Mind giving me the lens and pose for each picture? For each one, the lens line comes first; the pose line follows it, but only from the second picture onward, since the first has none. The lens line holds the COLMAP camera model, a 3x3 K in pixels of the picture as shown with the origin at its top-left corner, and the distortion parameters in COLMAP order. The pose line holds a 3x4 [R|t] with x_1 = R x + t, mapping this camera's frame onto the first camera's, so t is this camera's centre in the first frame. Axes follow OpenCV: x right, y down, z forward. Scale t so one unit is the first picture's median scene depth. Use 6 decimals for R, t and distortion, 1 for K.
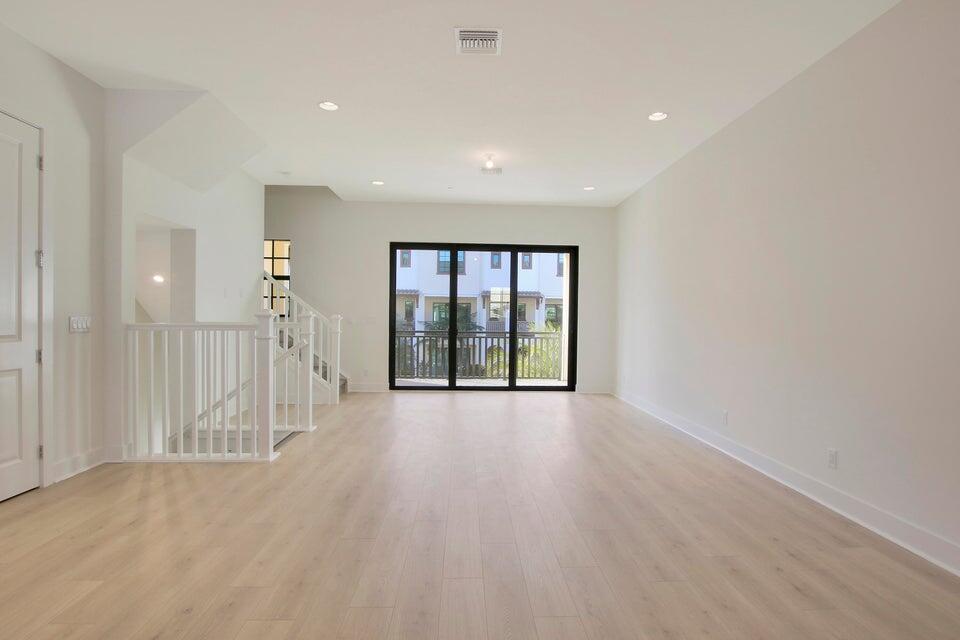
lens RADIAL K [[504.0, 0, 485.0], [0, 504.0, 327.6], [0, 0, 1]] dist [-0.022113, 0.003515]
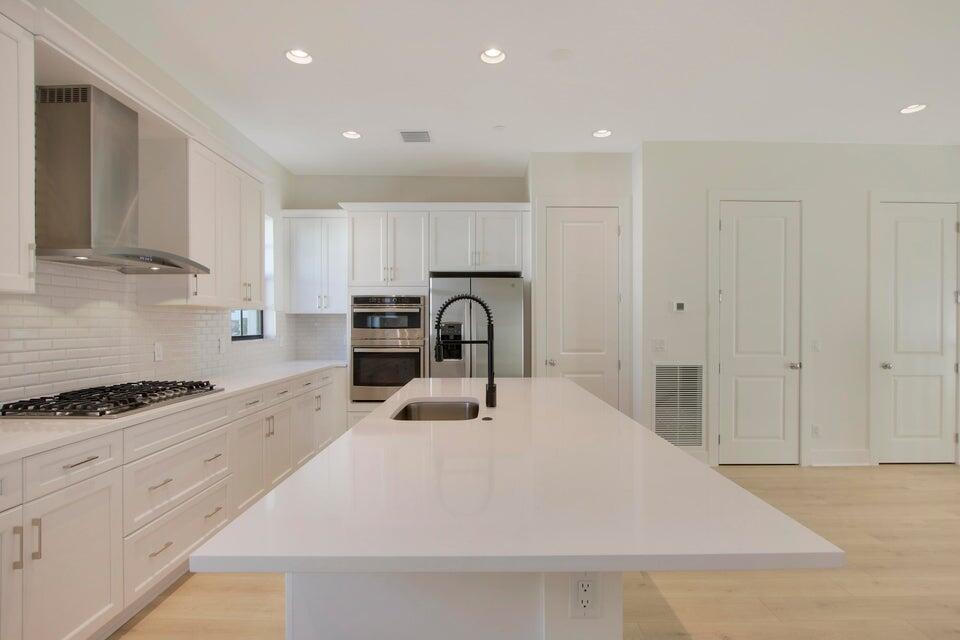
lens RADIAL K [[504.0, 0, 482.0], [0, 504.0, 328.5], [0, 0, 1]] dist [-0.022113, 0.003515]
pose [[-0.035396, -0.004700, -0.999362, 0.225209], [-0.022374, 0.999742, -0.003909, -0.007228], [0.999123, 0.022222, -0.035492, -0.117360]]
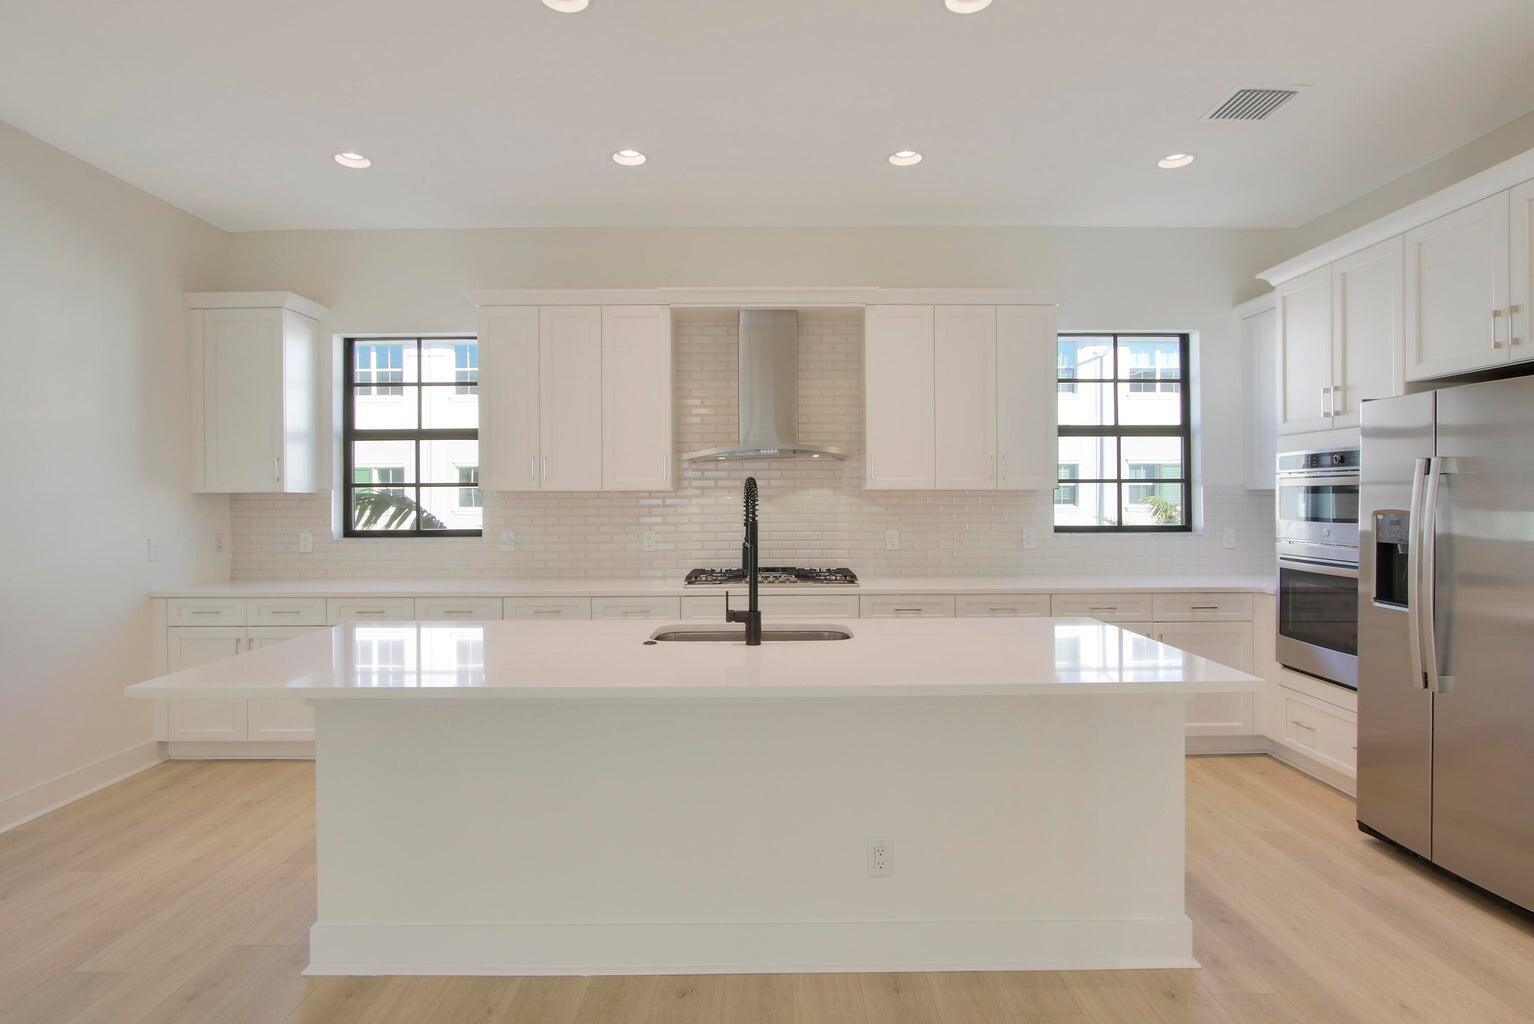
lens RADIAL K [[805.4, 0, 778.7], [0, 805.4, 502.8], [0, 0, 1]] dist [-0.022113, 0.003515]
pose [[-0.999519, -0.009004, 0.029669, -0.109163], [-0.008192, 0.999591, 0.027401, -0.028080], [-0.029904, 0.027145, -0.999184, 0.212707]]
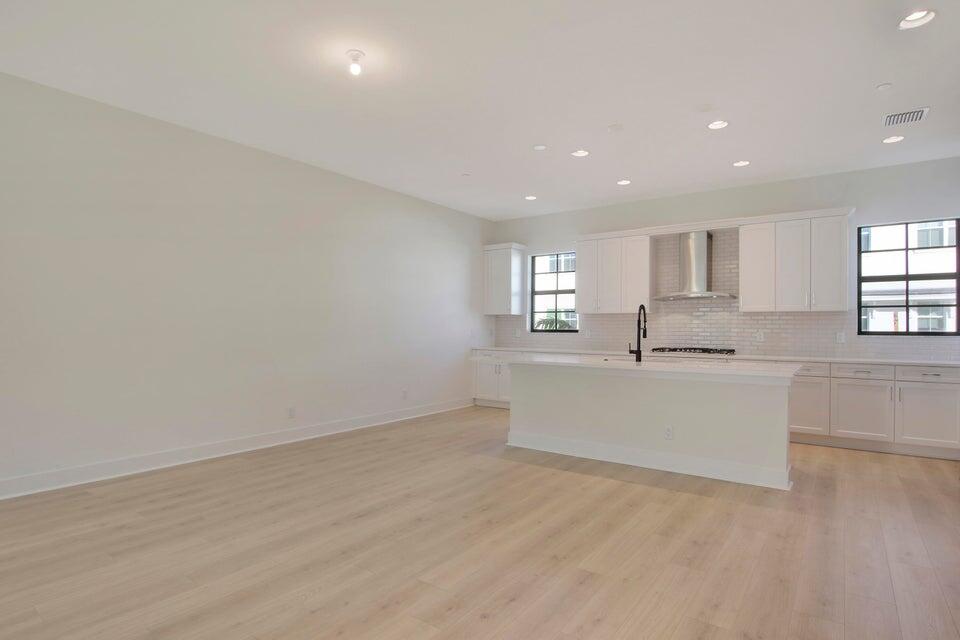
lens RADIAL K [[504.0, 0, 488.7], [0, 504.0, 328.7], [0, 0, 1]] dist [-0.022113, 0.003515]
pose [[-0.788542, -0.019494, 0.614671, -0.321989], [-0.003424, 0.999621, 0.027310, -0.015875], [-0.614971, 0.019430, -0.788310, 0.472218]]
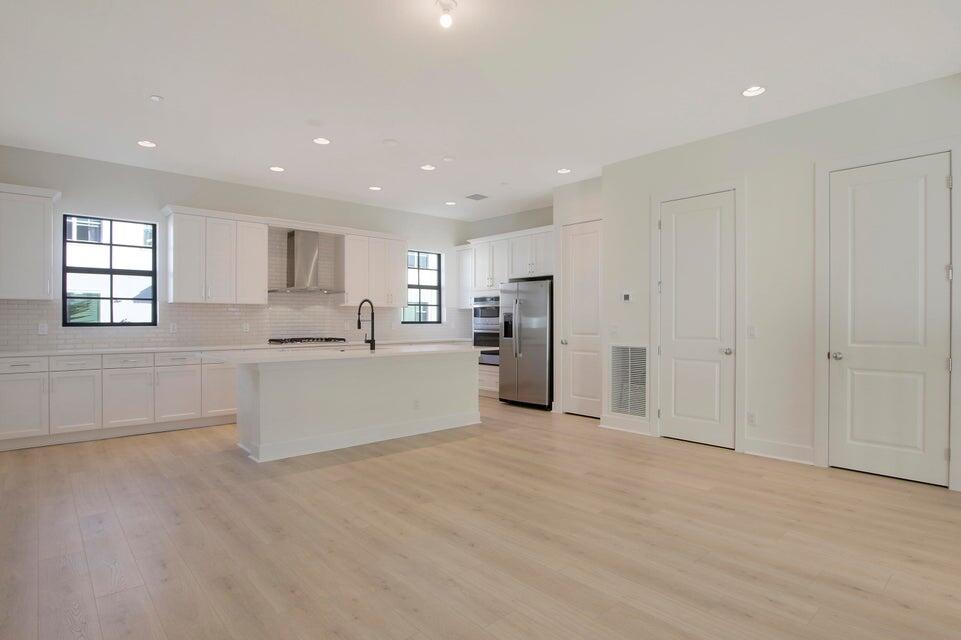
lens RADIAL K [[504.5, 0, 481.8], [0, 504.5, 321.8], [0, 0, 1]] dist [-0.022113, 0.003515]
pose [[-0.771000, -0.011061, -0.636739, 0.235692], [-0.023195, 0.999673, 0.010720, -0.008908], [0.636412, 0.023034, -0.771005, 0.506649]]
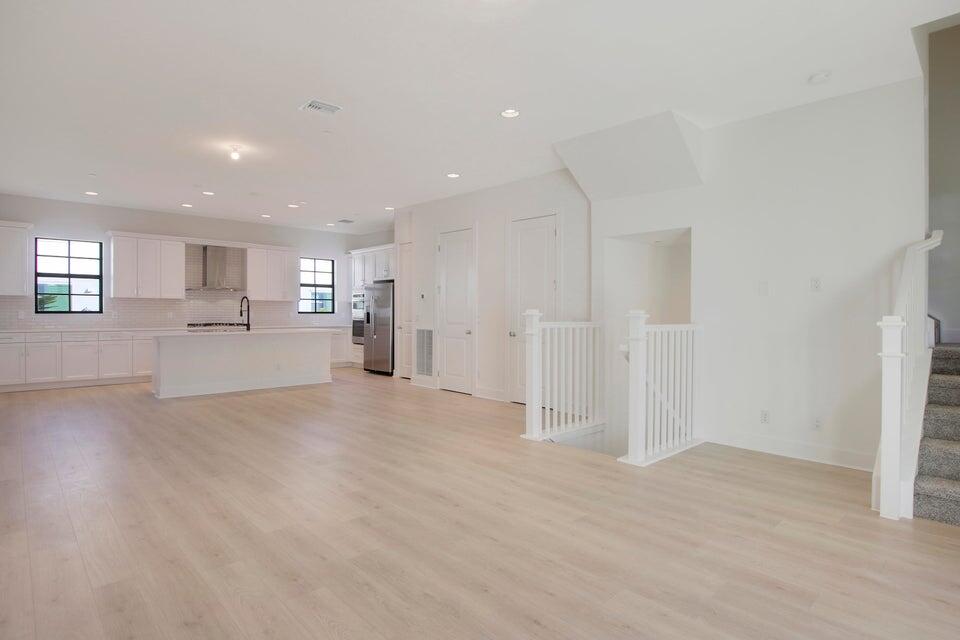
lens RADIAL K [[504.0, 0, 484.0], [0, 504.0, 318.4], [0, 0, 1]] dist [-0.022113, 0.003515]
pose [[-0.750003, -0.009265, -0.661370, 0.226654], [-0.029725, 0.999364, 0.019709, -0.018817], [0.660767, 0.034441, -0.749801, 0.961908]]
